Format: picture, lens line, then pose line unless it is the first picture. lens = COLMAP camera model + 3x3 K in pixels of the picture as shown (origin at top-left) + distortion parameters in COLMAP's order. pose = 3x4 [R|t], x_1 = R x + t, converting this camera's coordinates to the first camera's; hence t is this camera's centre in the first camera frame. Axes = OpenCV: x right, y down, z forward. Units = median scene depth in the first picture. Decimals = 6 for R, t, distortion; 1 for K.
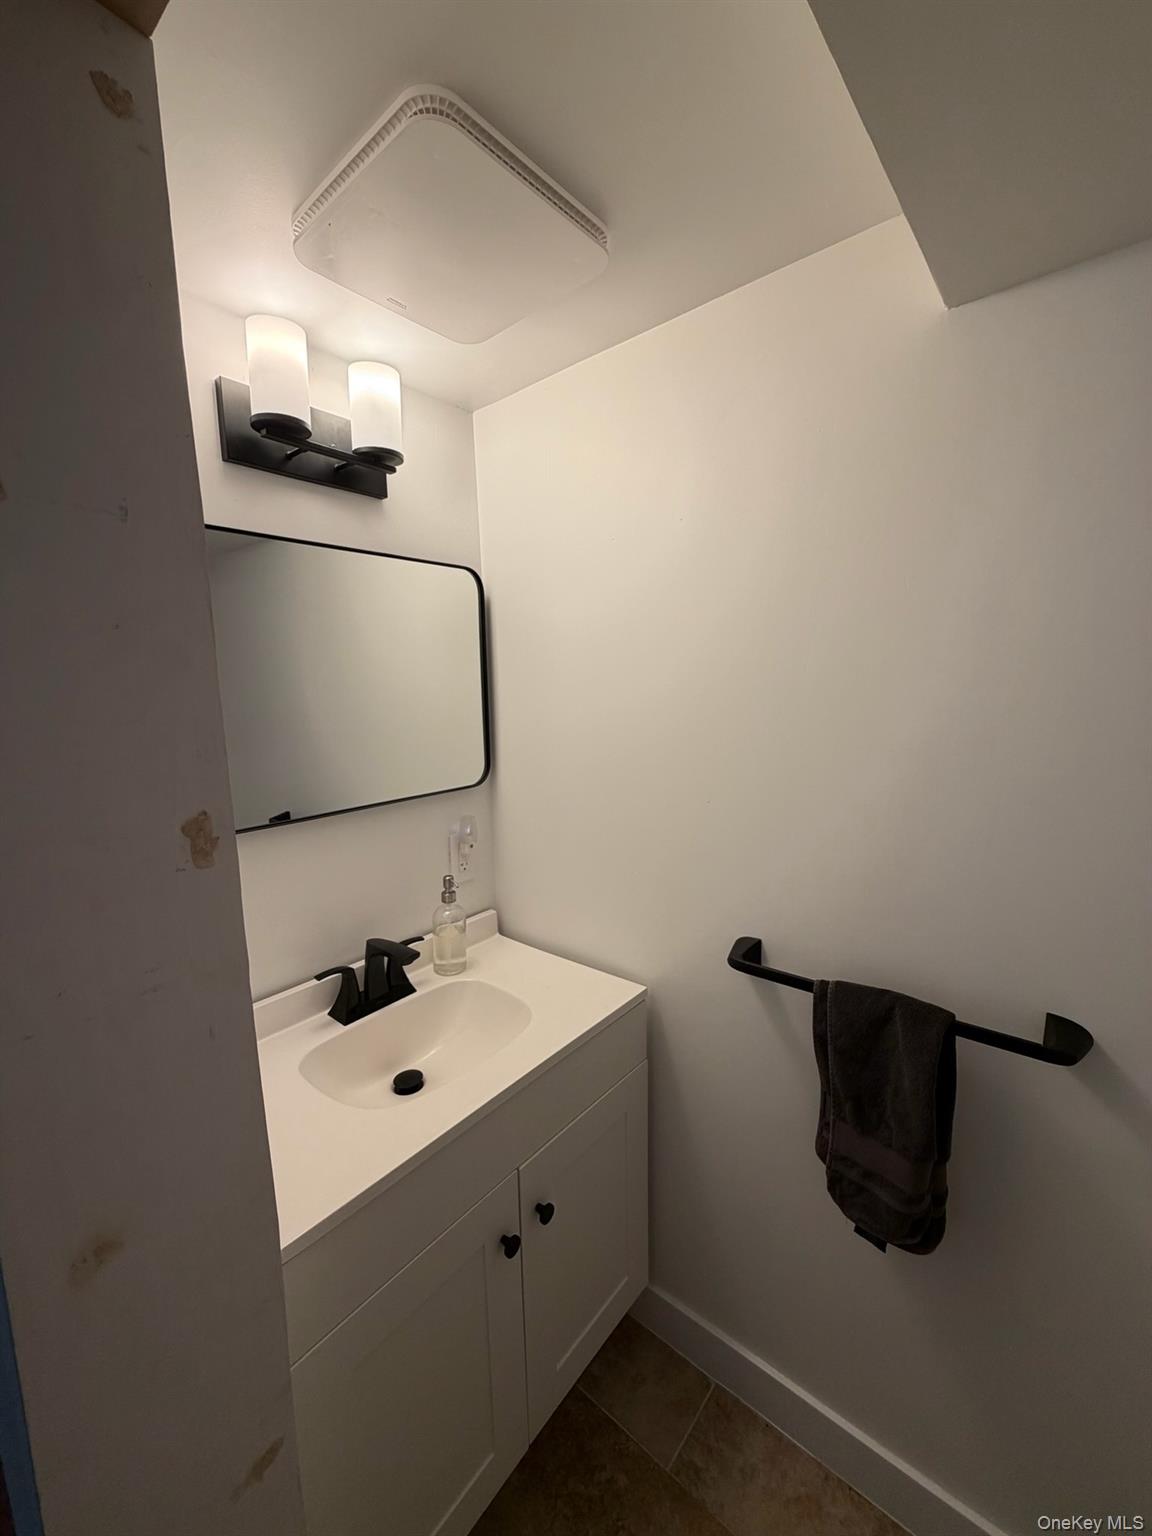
lens RADIAL K [[614.6, 0, 576.0], [0, 614.6, 768.0], [0, 0, 1]] dist [-0.000855, -0.000280]
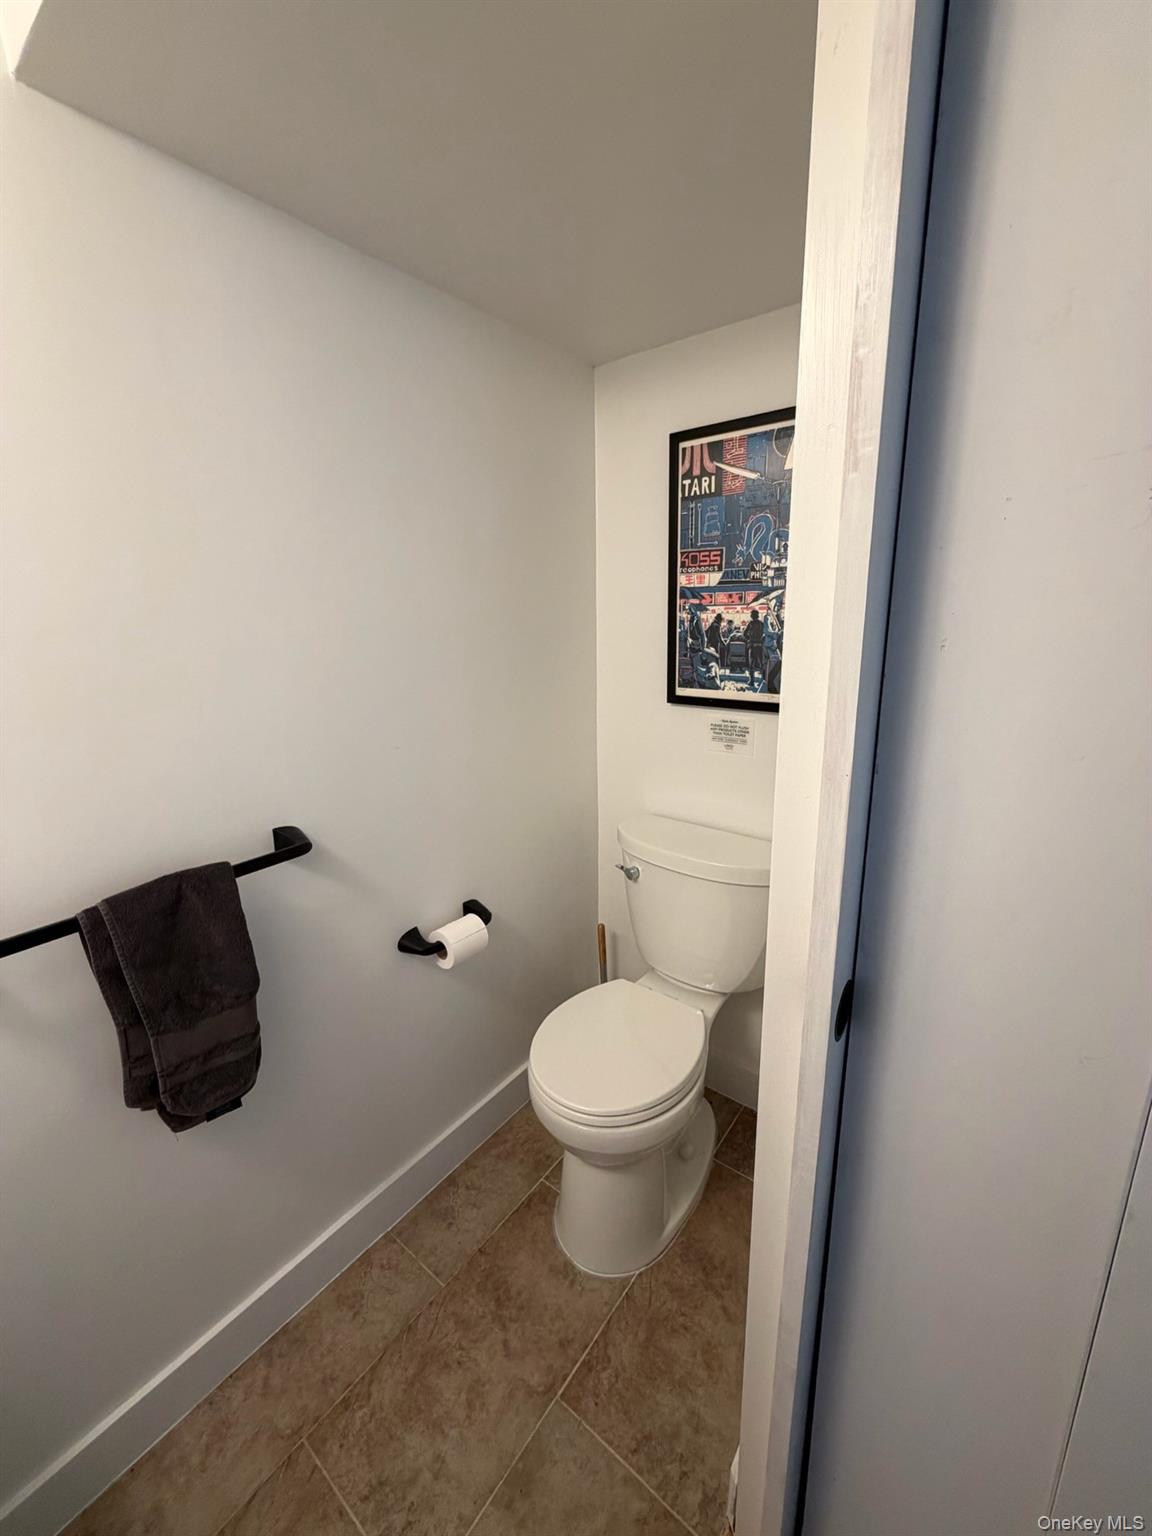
lens RADIAL K [[614.6, 0, 576.0], [0, 614.6, 768.0], [0, 0, 1]] dist [-0.000855, -0.000280]
pose [[-0.042418, -0.228115, 0.972710, -0.410267], [0.161358, 0.959241, 0.231993, 0.076694], [-0.985984, 0.166795, -0.003881, 0.329127]]
